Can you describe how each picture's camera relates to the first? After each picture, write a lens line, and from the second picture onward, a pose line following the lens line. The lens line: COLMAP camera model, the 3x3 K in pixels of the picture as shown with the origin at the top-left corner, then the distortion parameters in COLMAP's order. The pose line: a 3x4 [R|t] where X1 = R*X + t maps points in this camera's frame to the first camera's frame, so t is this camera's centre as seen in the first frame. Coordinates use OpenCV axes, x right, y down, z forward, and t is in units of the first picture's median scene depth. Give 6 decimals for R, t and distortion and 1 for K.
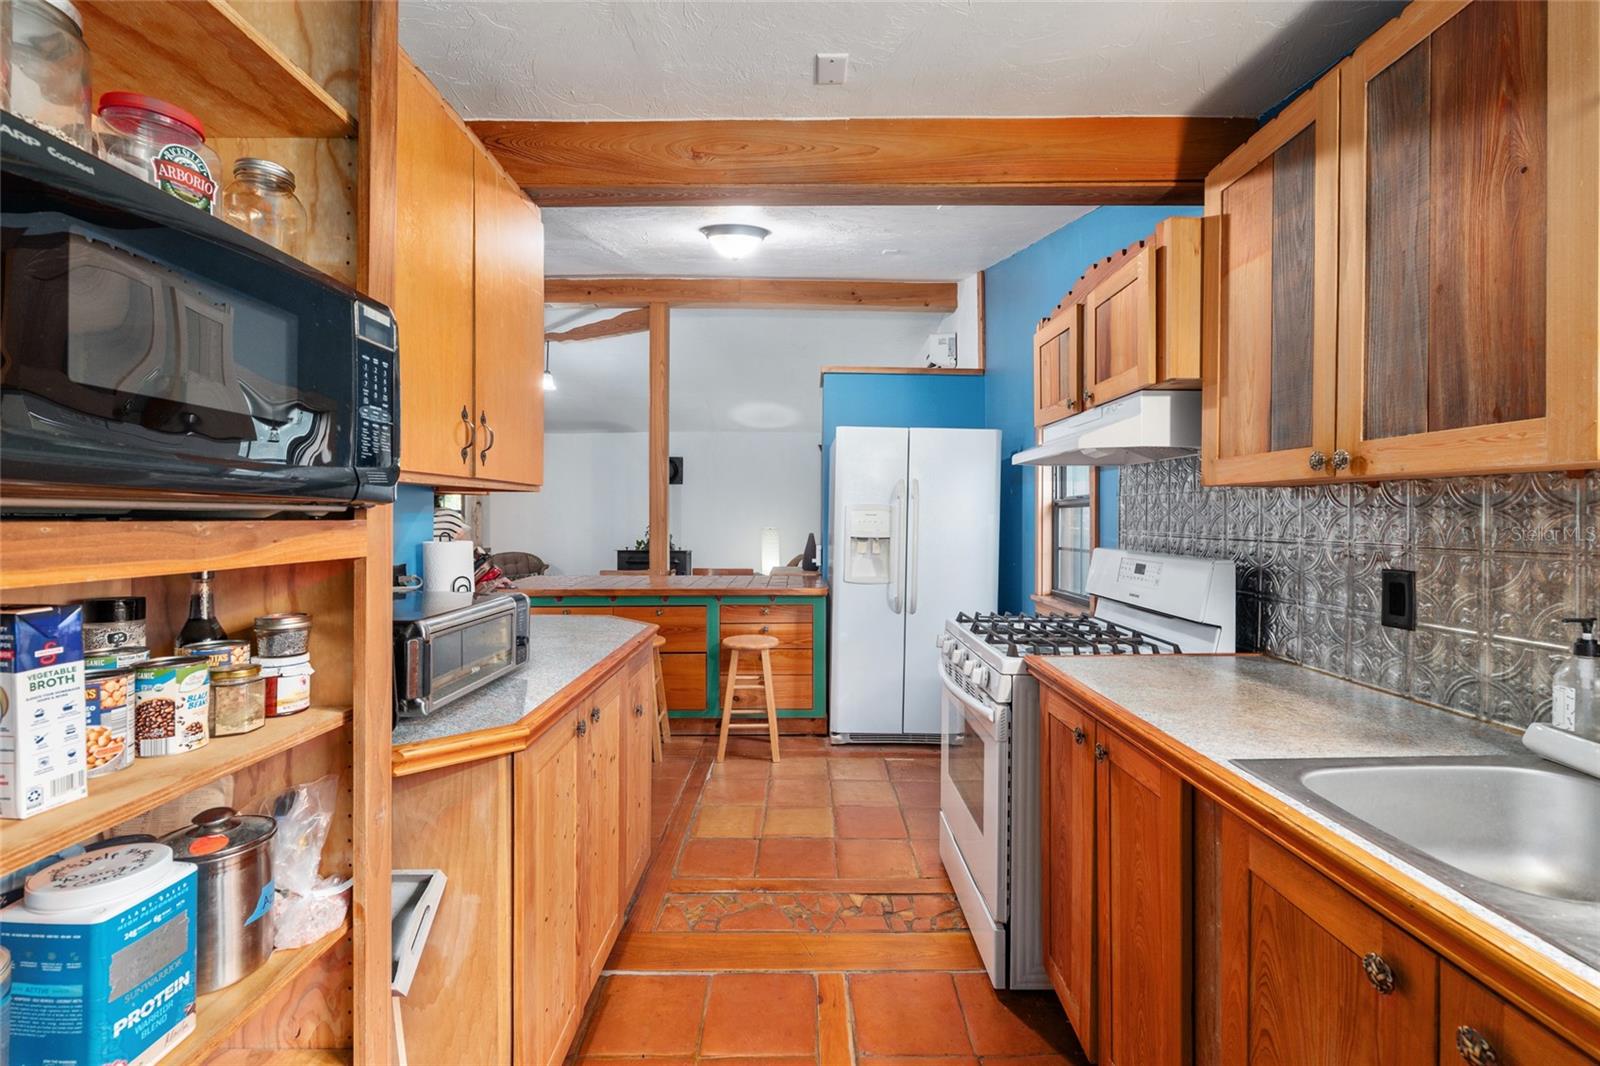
lens RADIAL K [[689.1, 0, 800.0], [0, 689.1, 533.0], [0, 0, 1]] dist [-0.000515, -0.000150]
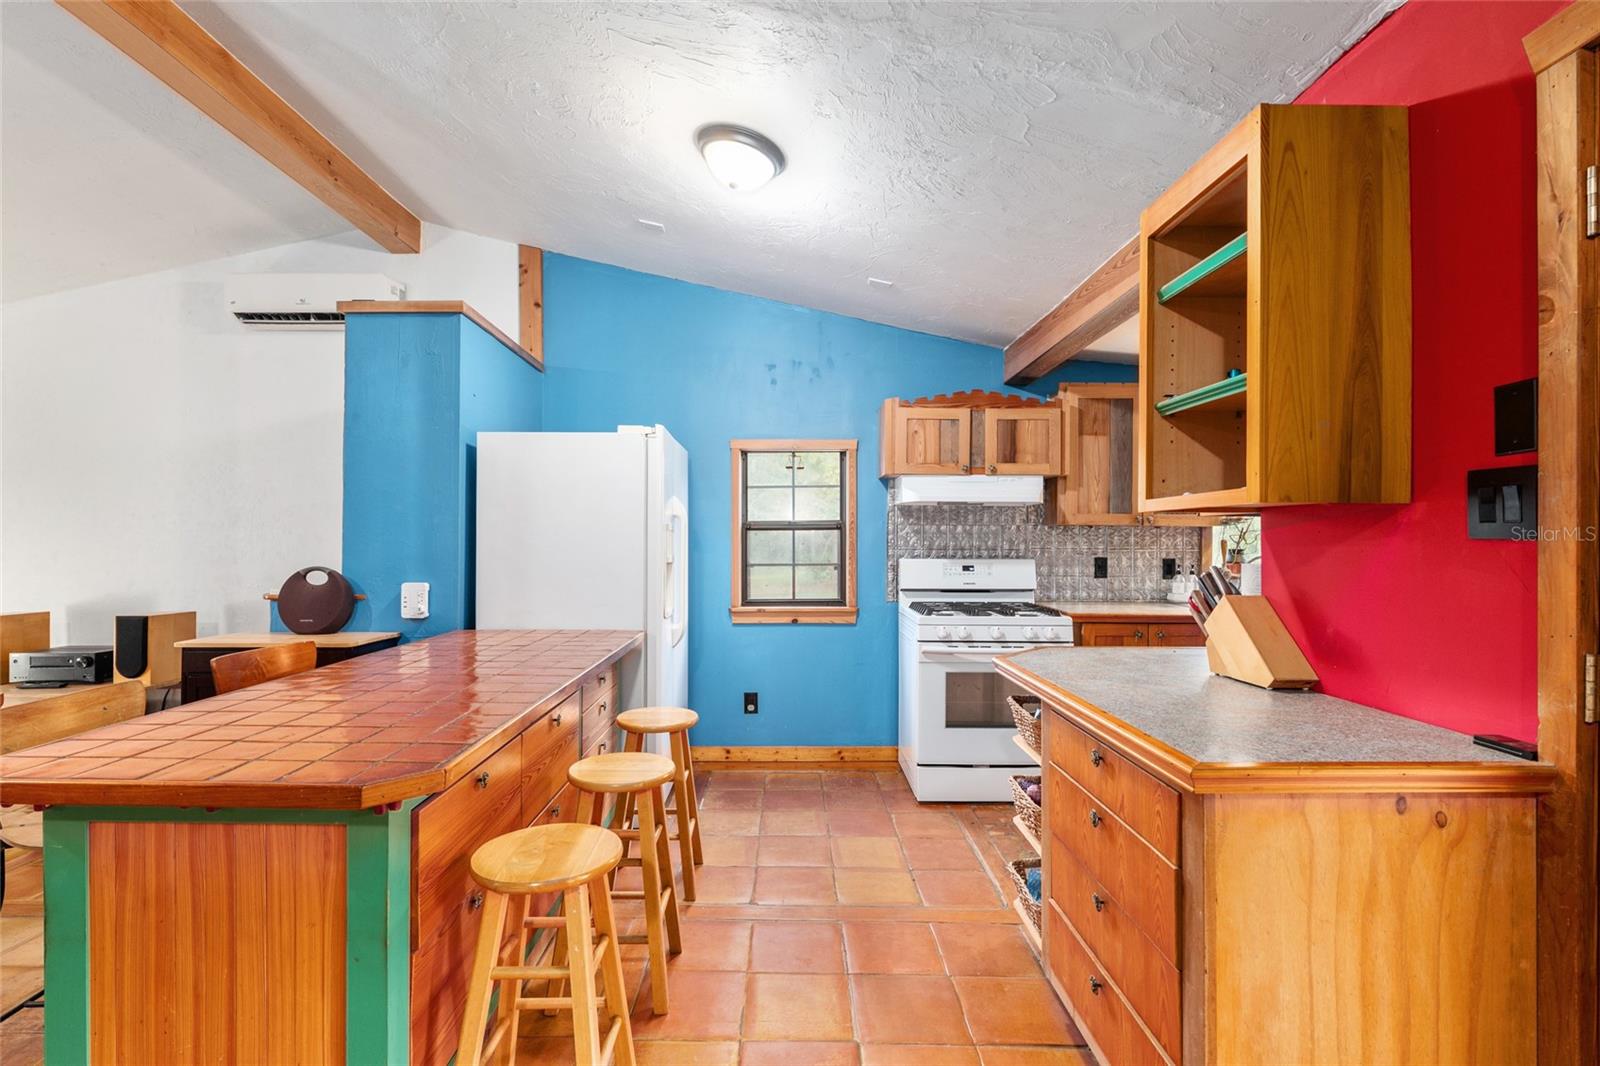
lens RADIAL K [[745.5, 0, 797.7], [0, 745.5, 548.4], [0, 0, 1]] dist [0.001065, 0.000043]
pose [[-0.015467, -0.005751, 0.999864, -2.084358], [0.019879, 0.999784, 0.006058, -0.026240], [-0.999683, 0.019970, -0.015350, 2.178924]]
